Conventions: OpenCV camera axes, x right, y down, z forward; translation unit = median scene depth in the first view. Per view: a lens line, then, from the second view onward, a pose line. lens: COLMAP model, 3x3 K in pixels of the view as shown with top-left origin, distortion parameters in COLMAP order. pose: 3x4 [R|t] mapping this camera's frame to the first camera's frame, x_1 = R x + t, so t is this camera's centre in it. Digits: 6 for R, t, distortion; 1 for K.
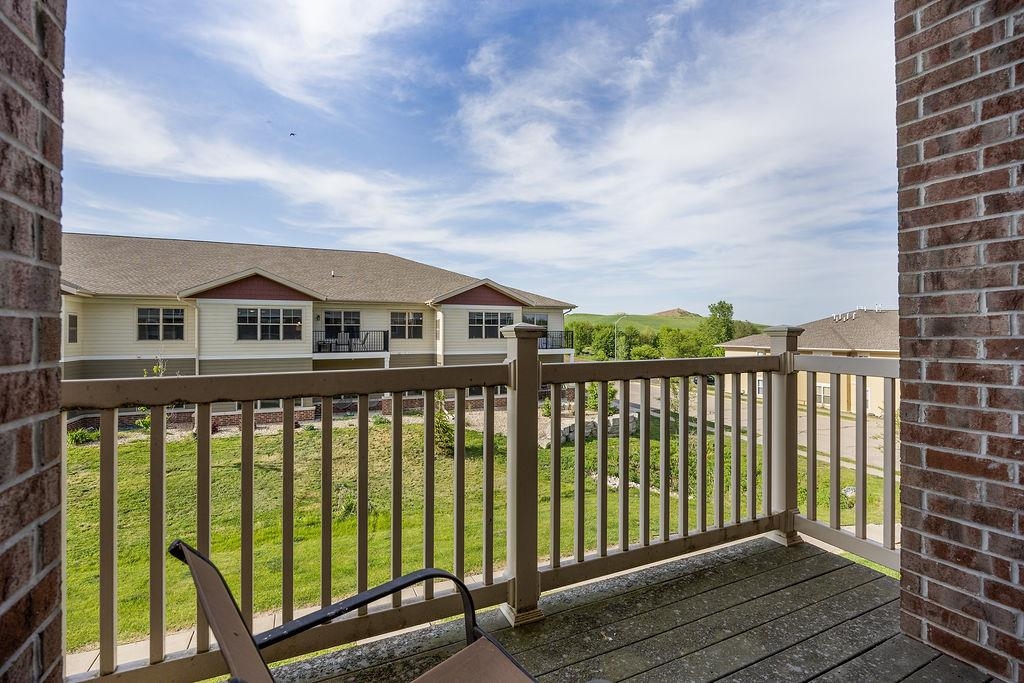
lens RADIAL K [[473.1, 0, 512.8], [0, 473.1, 343.2], [0, 0, 1]] dist [0.003502, -0.000125]
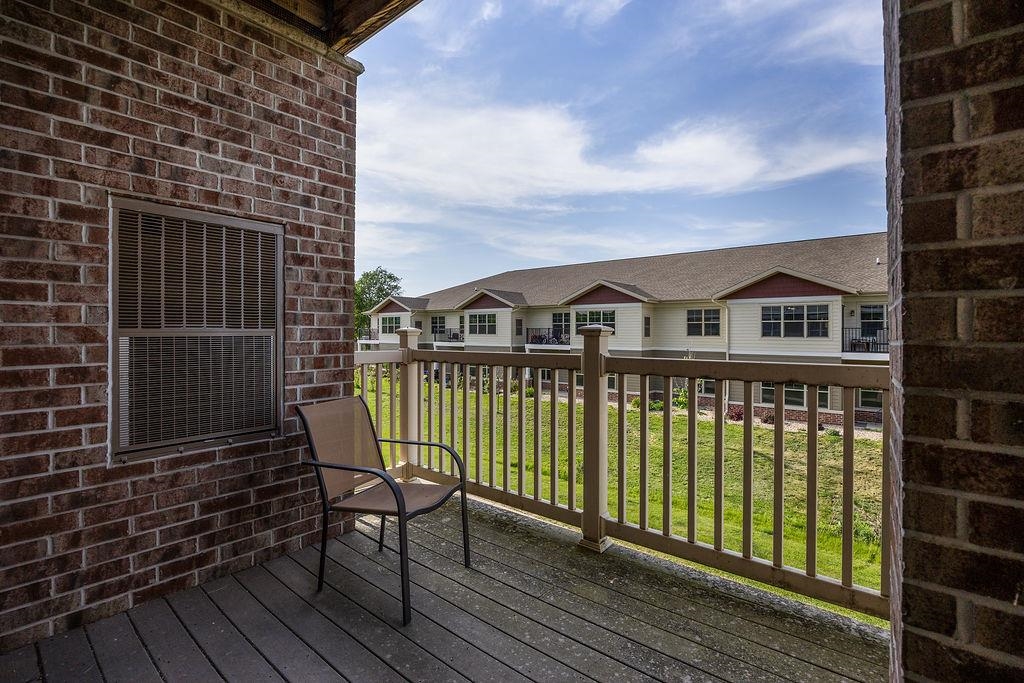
lens RADIAL K [[473.1, 0, 510.2], [0, 473.1, 331.5], [0, 0, 1]] dist [0.003502, -0.000125]
pose [[0.437891, 0.005482, -0.899012, 0.130938], [-0.021050, 0.999770, -0.004157, -0.001462], [0.898782, 0.020745, 0.437905, 0.023810]]
